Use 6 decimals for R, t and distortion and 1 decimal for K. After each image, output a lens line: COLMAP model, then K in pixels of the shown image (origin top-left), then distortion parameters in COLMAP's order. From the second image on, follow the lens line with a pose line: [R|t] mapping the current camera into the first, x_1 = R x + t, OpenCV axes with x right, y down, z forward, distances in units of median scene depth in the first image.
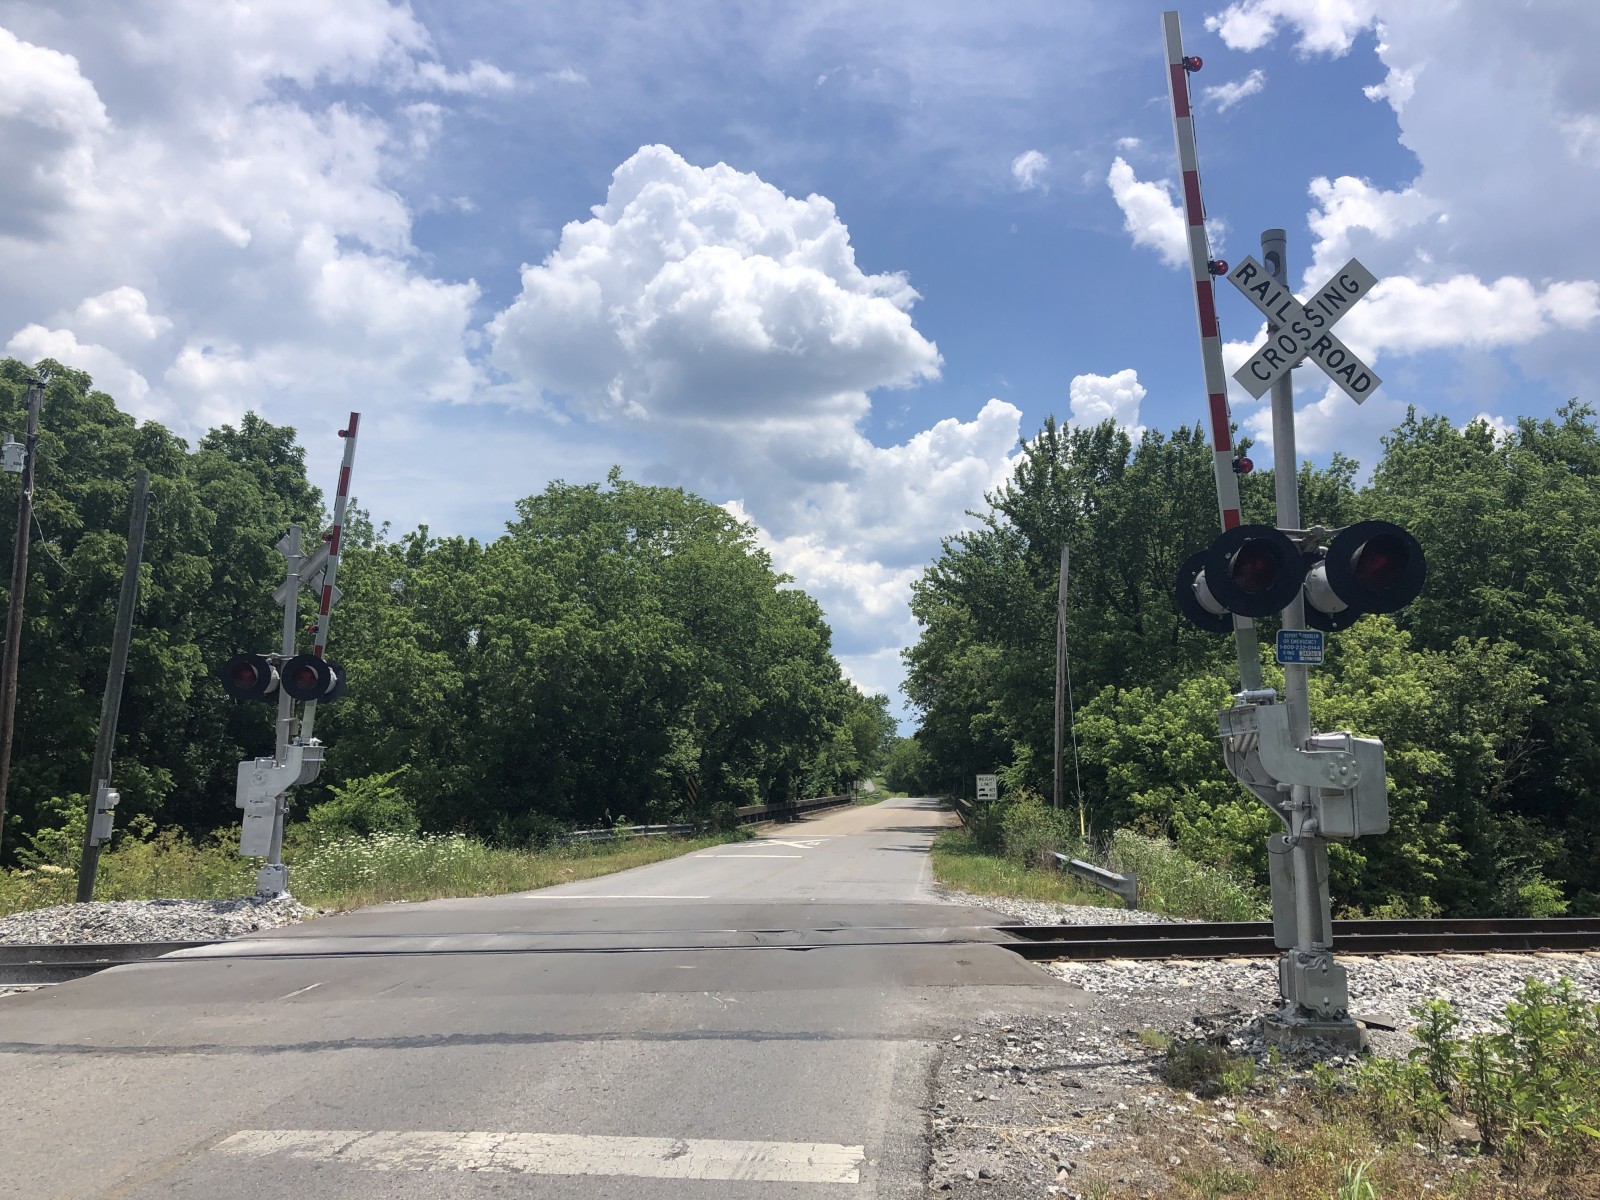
lens RADIAL K [[1318.6, 0, 800.8], [0, 1318.6, 586.3], [0, 0, 1]] dist [0.029828, -0.024210]
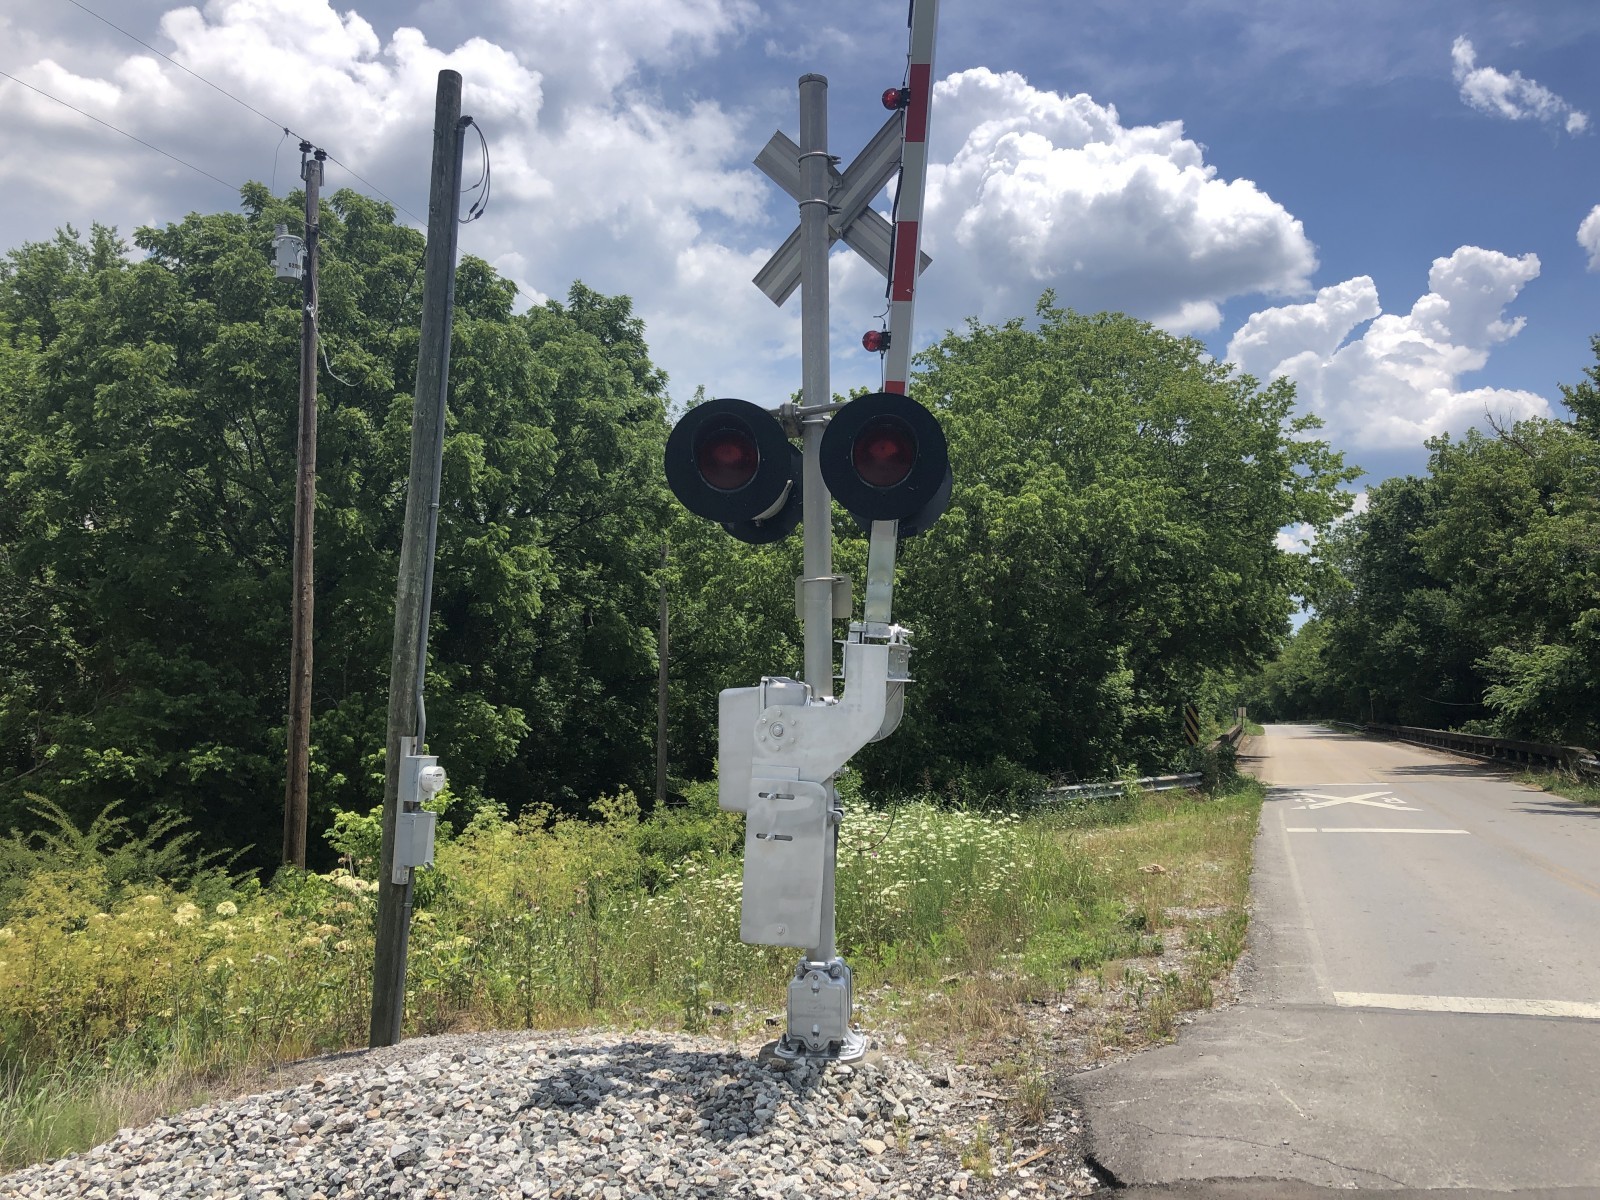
lens RADIAL K [[1318.6, 0, 801.8], [0, 1318.6, 595.5], [0, 0, 1]] dist [0.029828, -0.024210]
pose [[0.974290, -0.039649, -0.221780, -0.148784], [0.052803, 0.997160, 0.053700, 0.040788], [0.219021, -0.064030, 0.973617, 0.301152]]
